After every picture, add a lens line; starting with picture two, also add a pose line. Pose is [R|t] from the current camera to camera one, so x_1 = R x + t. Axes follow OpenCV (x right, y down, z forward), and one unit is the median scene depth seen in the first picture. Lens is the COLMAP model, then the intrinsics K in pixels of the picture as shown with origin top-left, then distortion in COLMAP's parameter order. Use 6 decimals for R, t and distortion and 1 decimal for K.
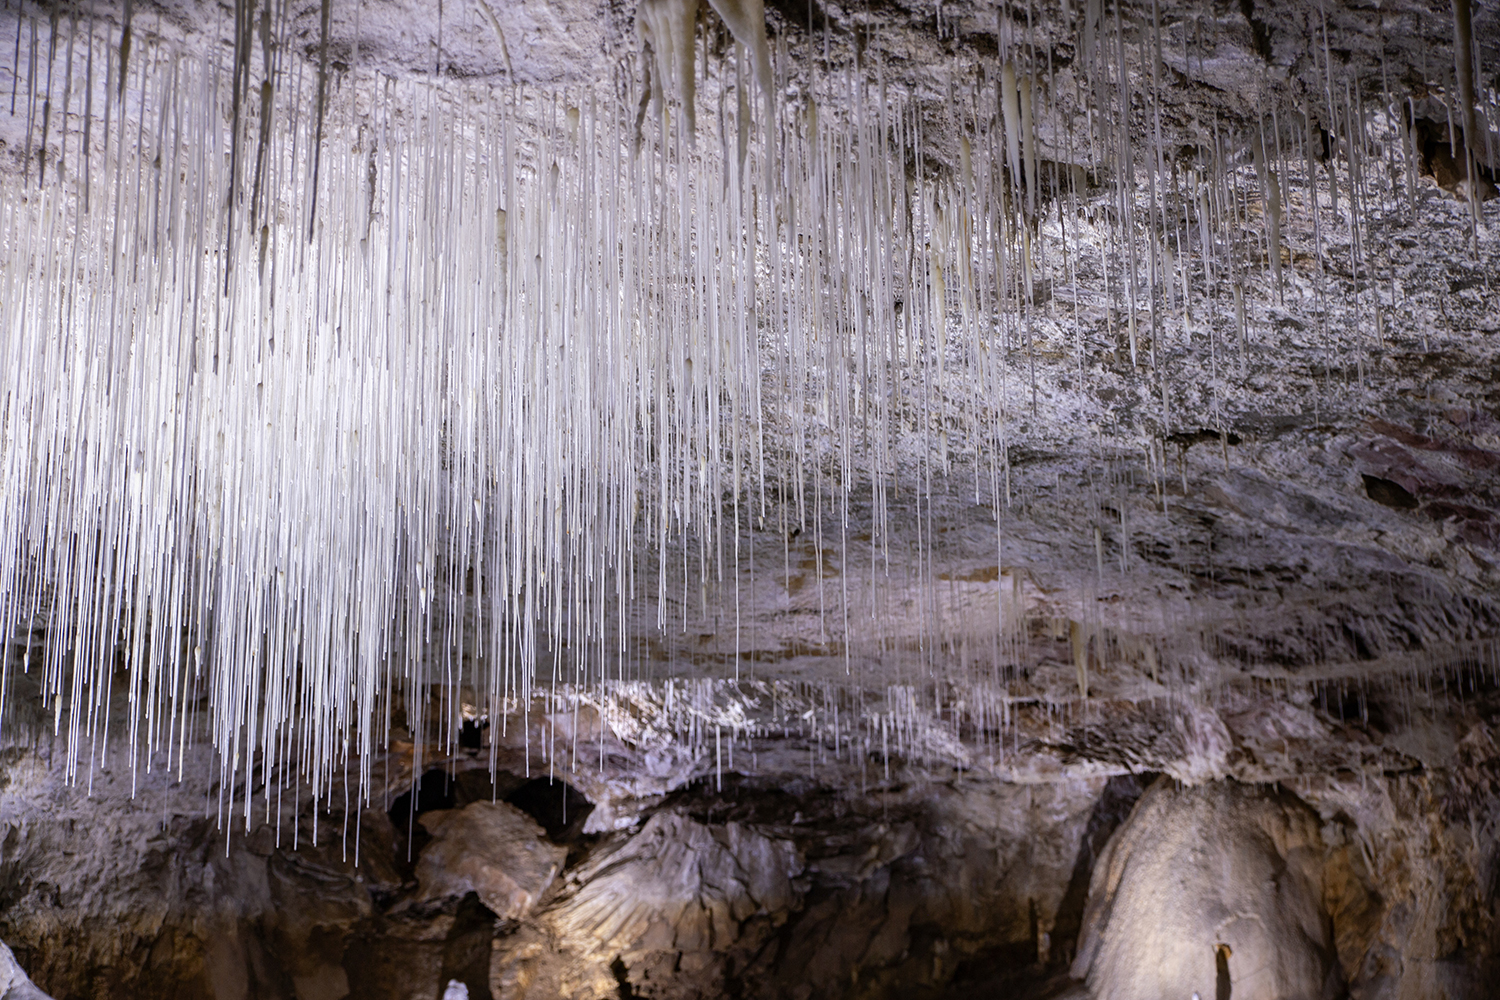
lens RADIAL K [[1778.0, 0, 750.4], [0, 1778.0, 497.1], [0, 0, 1]] dist [0.045000, 0.000000]
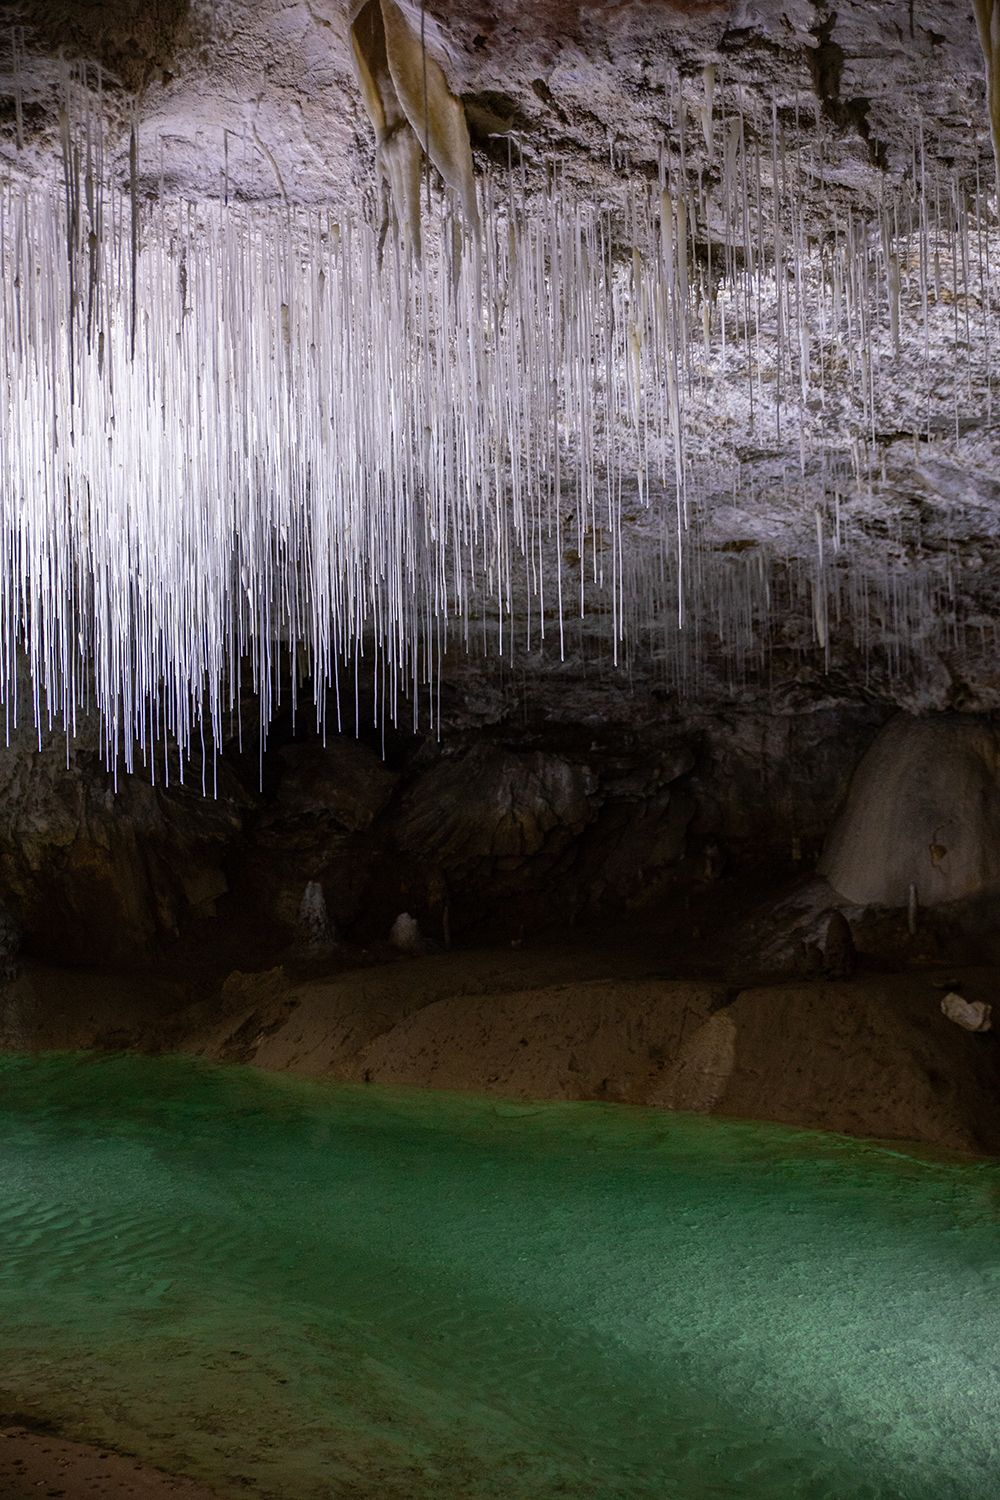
lens RADIAL K [[1555.9, 0, 499.2], [0, 1555.9, 753.6], [0, 0, 1]] dist [0.022572, 0.000000]
pose [[0.998891, -0.014163, -0.044902, 0.035534], [0.022205, 0.982673, 0.184012, -0.027949], [0.041518, -0.184805, 0.981898, -0.089719]]
